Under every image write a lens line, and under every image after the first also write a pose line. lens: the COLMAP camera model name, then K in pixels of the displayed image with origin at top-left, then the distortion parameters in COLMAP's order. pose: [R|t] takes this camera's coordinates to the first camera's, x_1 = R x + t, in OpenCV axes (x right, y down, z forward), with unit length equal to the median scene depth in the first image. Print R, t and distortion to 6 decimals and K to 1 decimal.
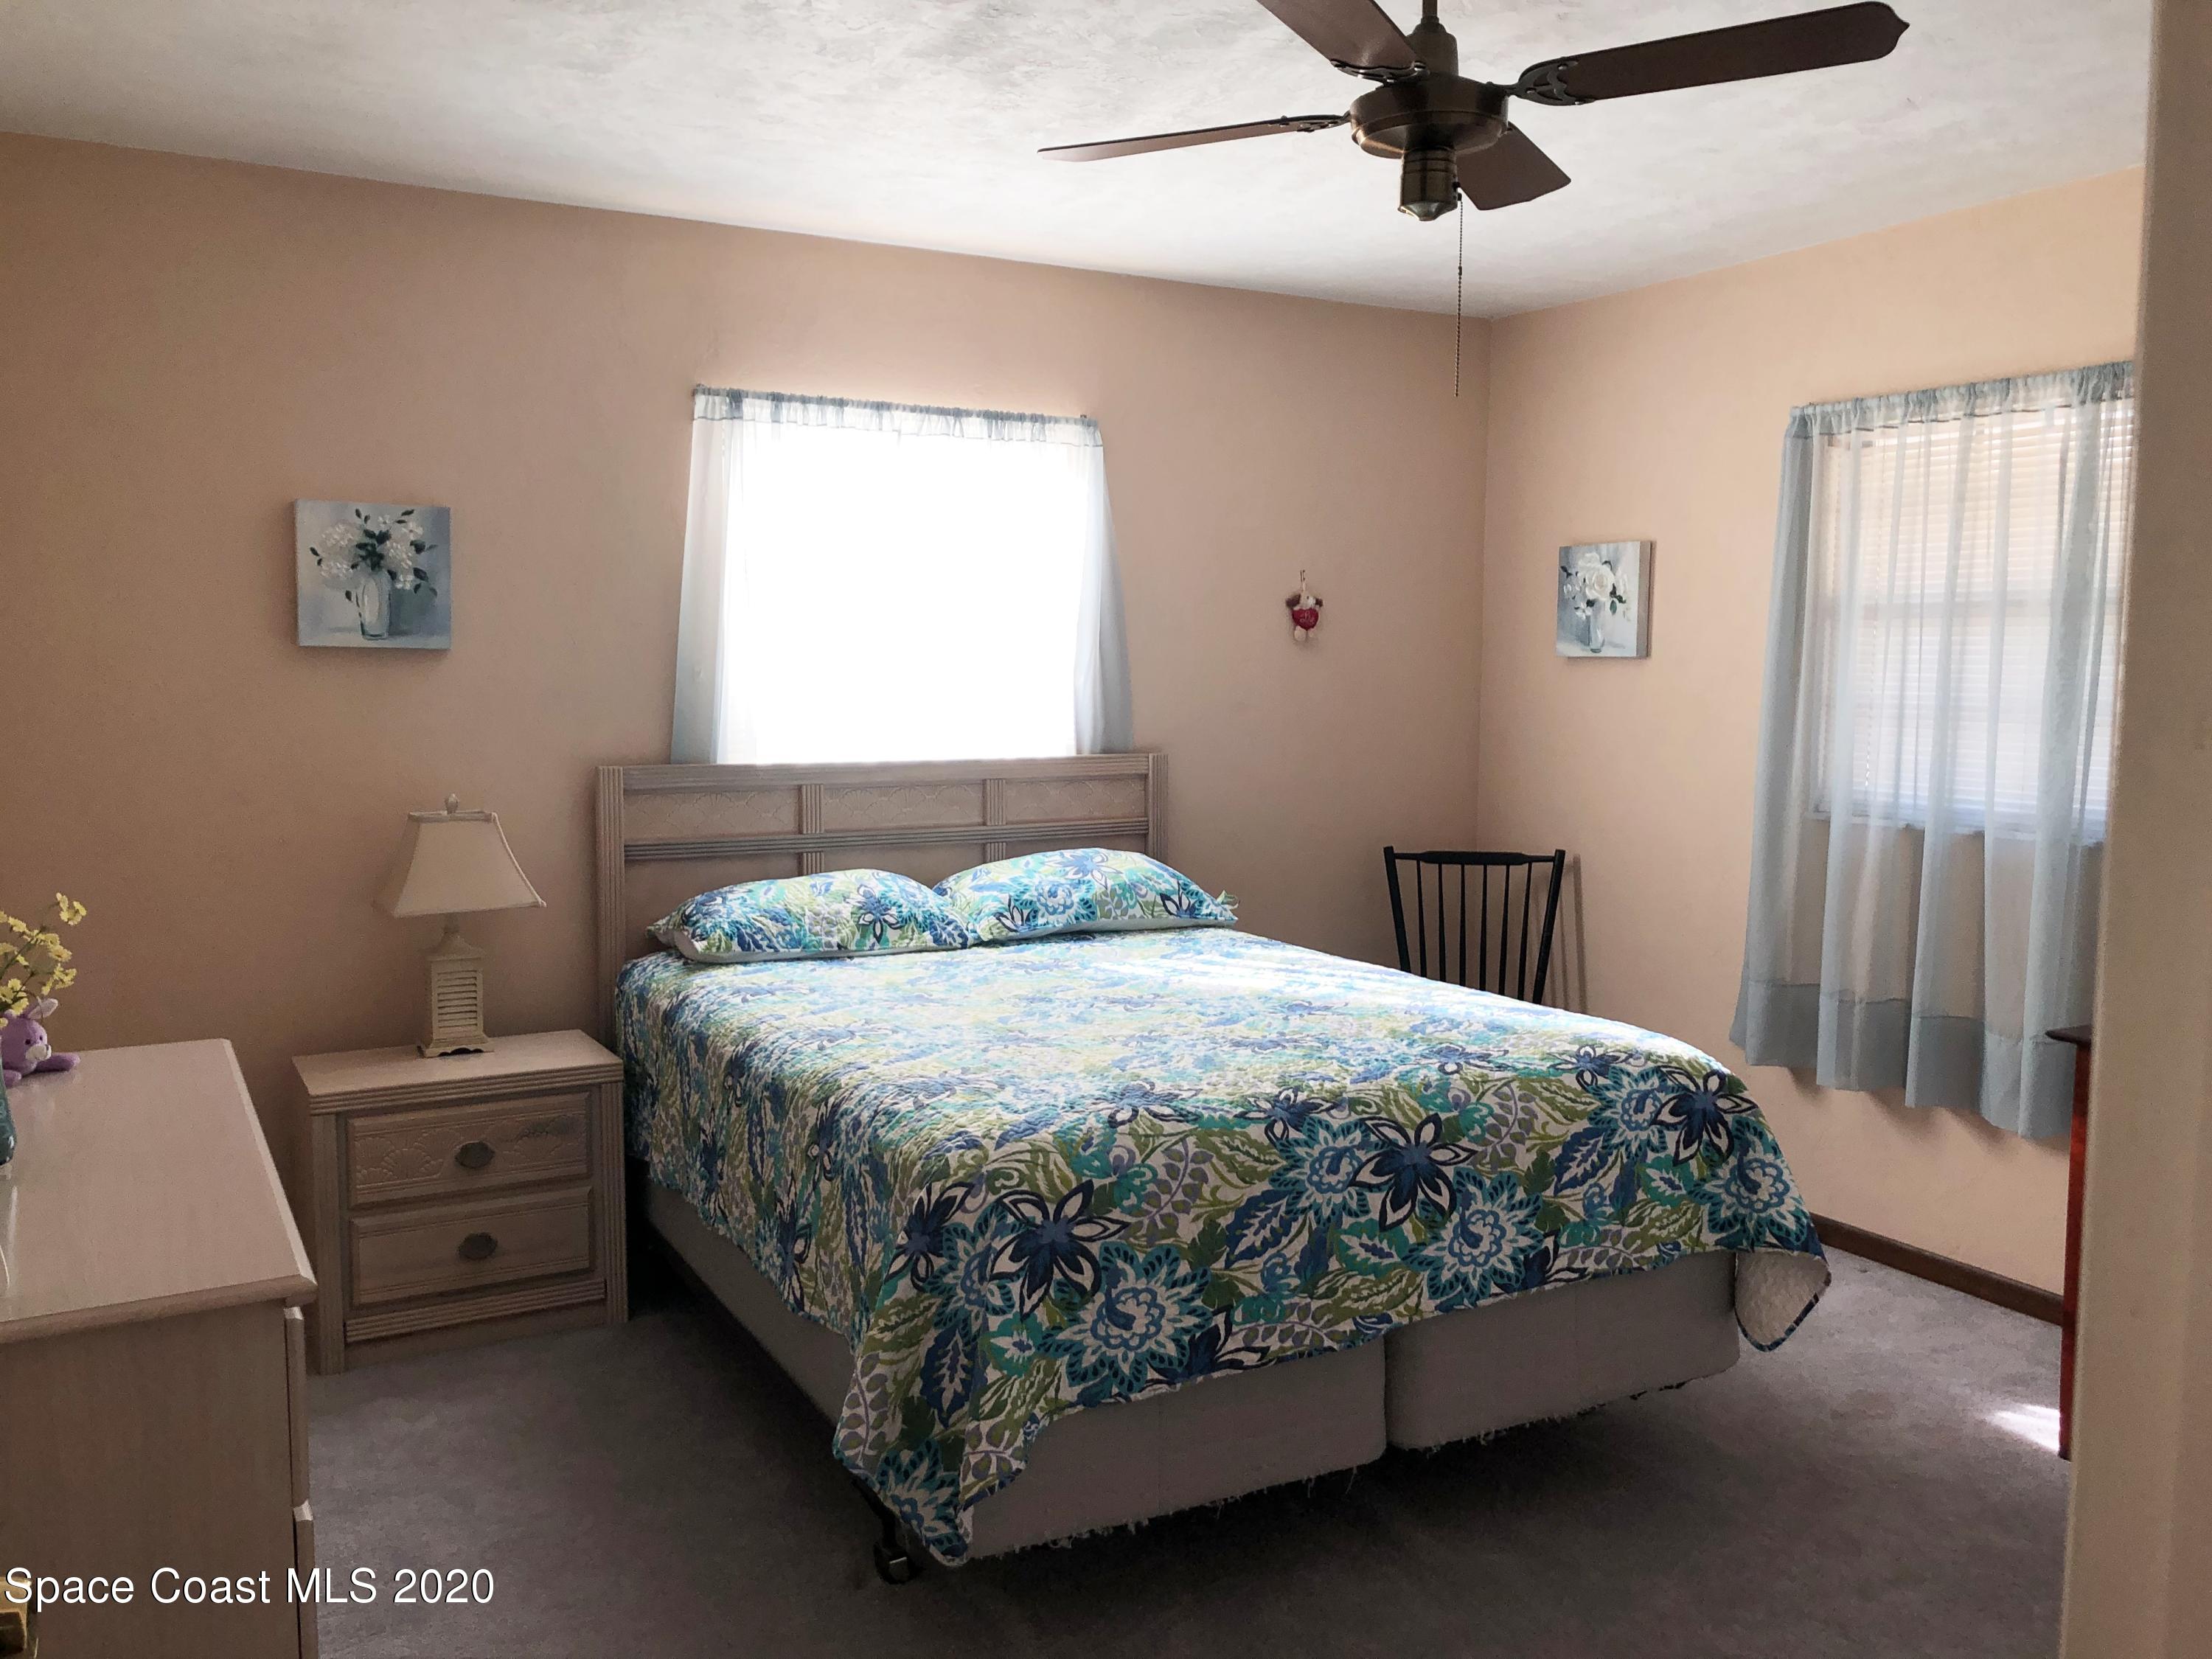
lens RADIAL K [[1841.9, 0, 1102.3], [0, 1841.9, 833.3], [0, 0, 1]] dist [0.003158, 0.010719]
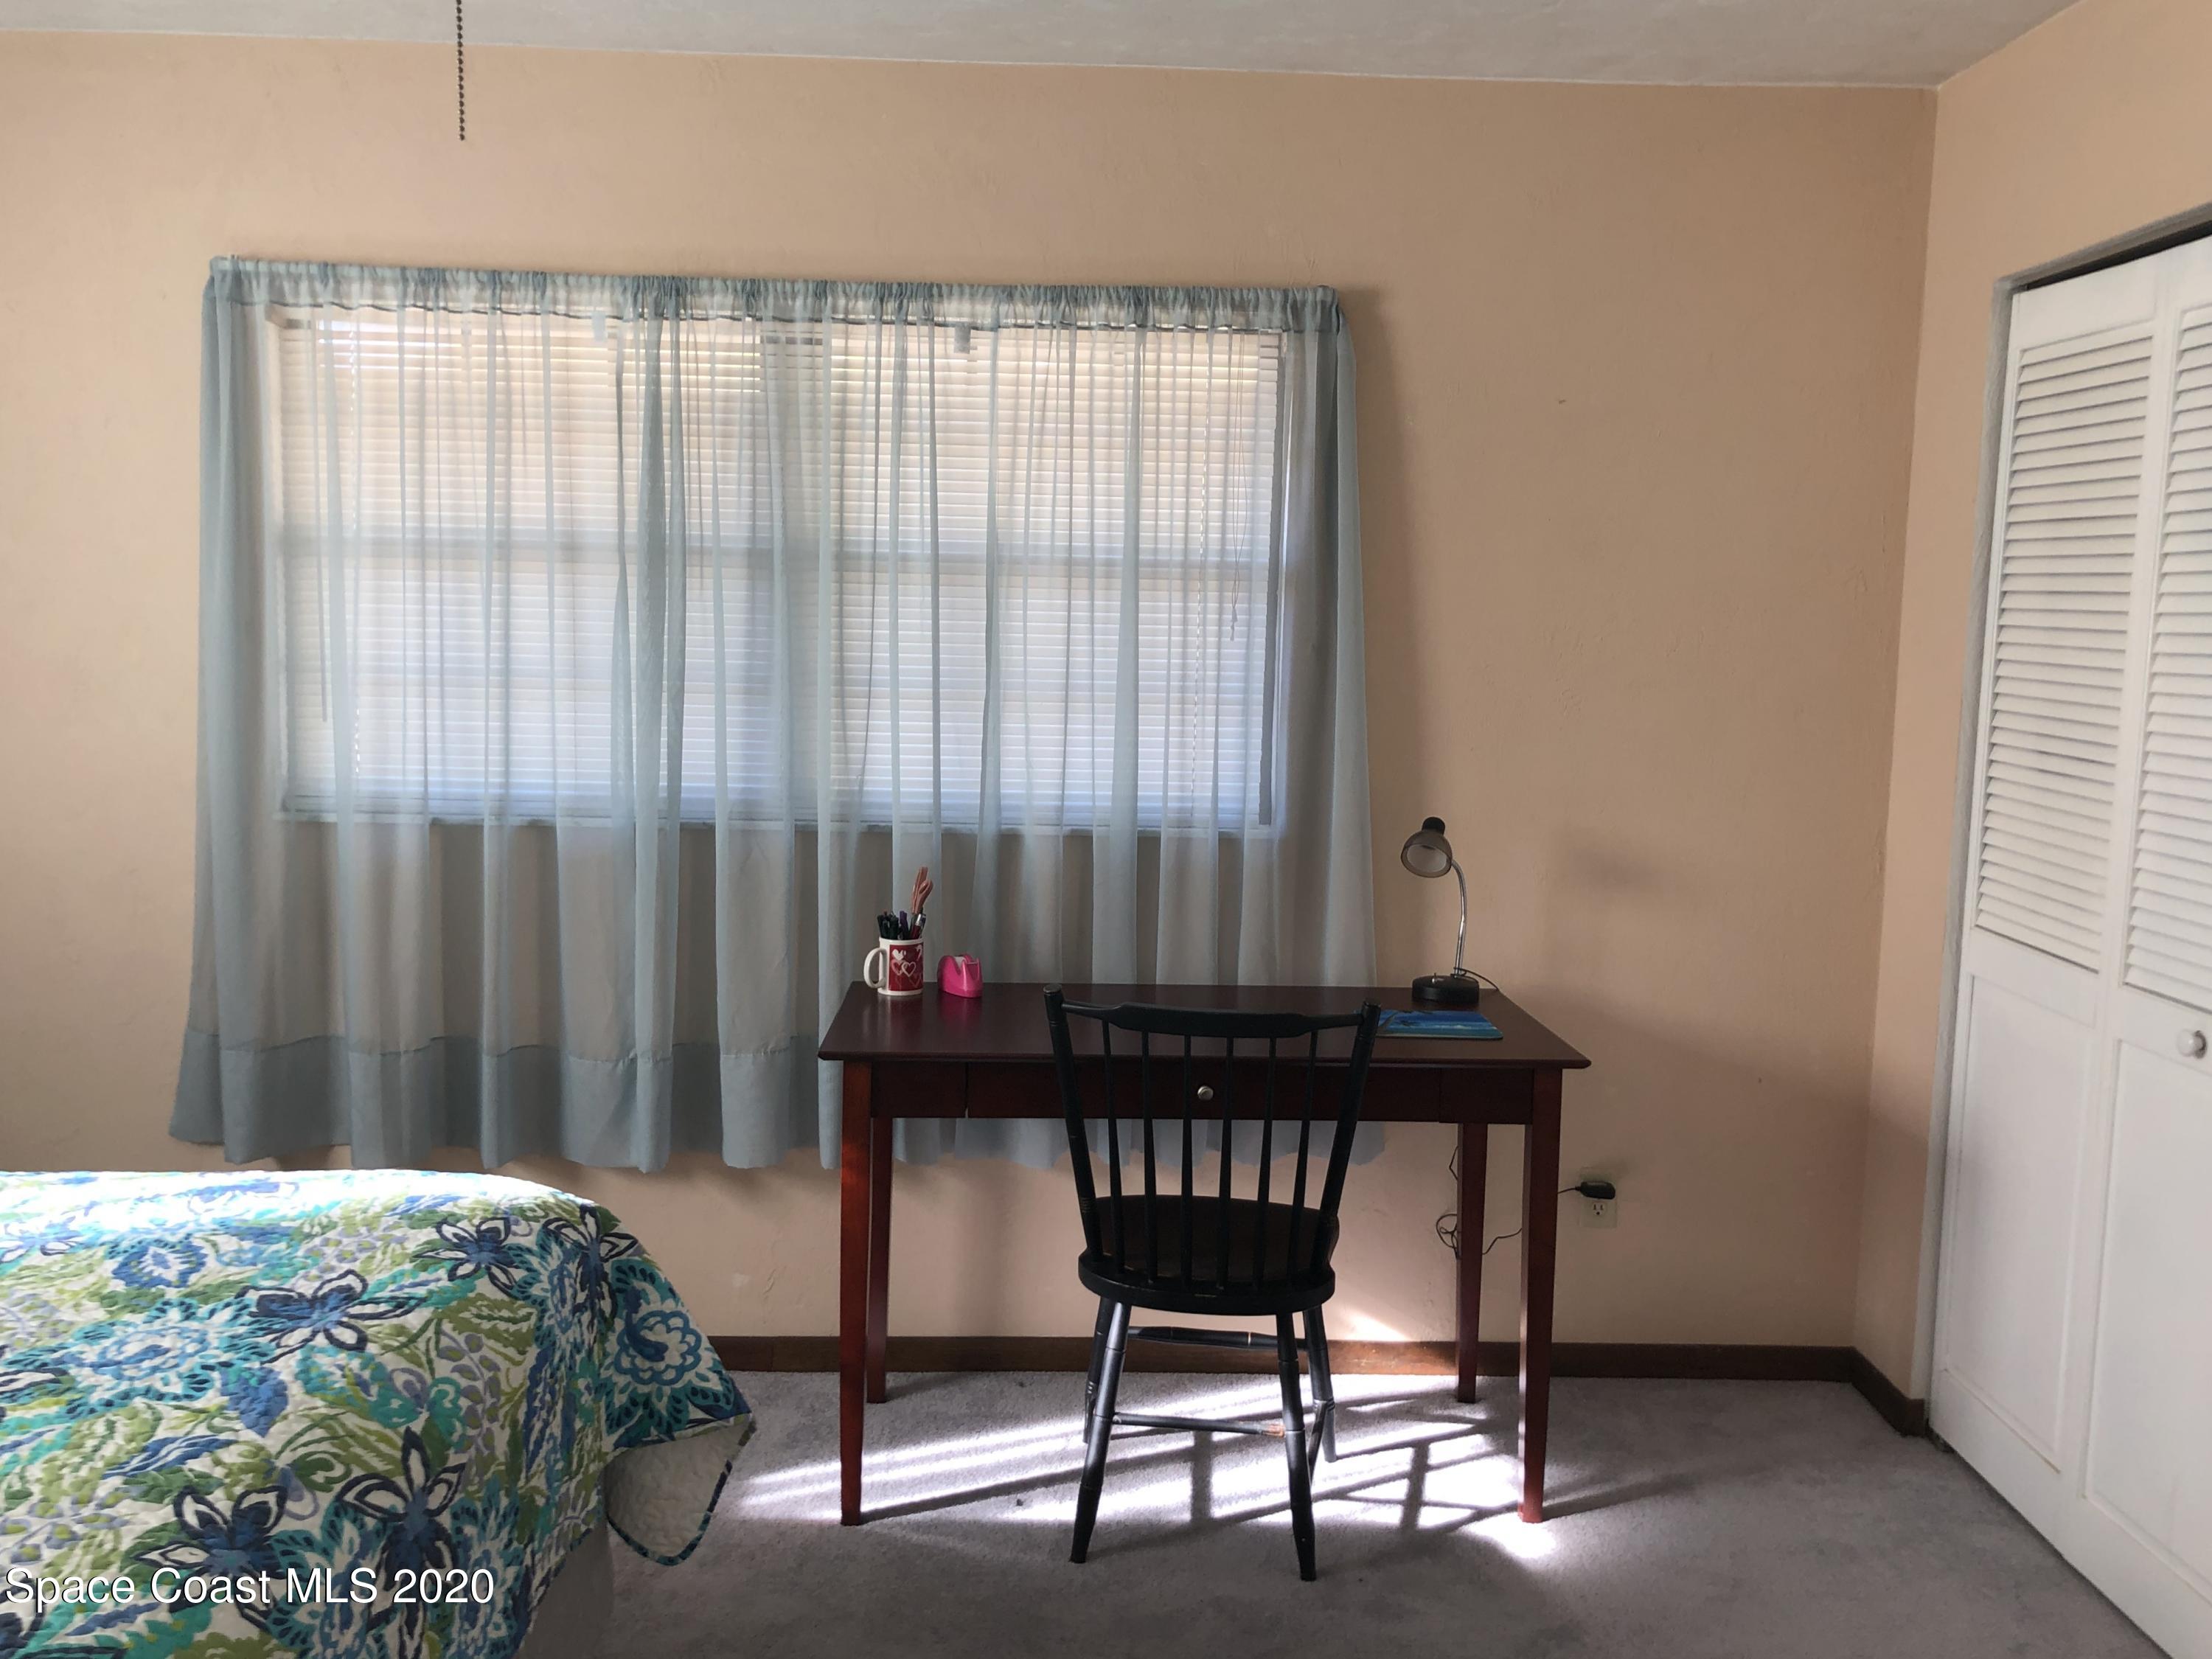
lens RADIAL K [[1841.9, 0, 1102.3], [0, 1841.9, 833.3], [0, 0, 1]] dist [0.003158, 0.010719]
pose [[0.438425, -0.094042, 0.893834, -0.165614], [0.062759, 0.995287, 0.073932, -0.044373], [-0.896574, 0.023683, 0.442261, 0.437896]]
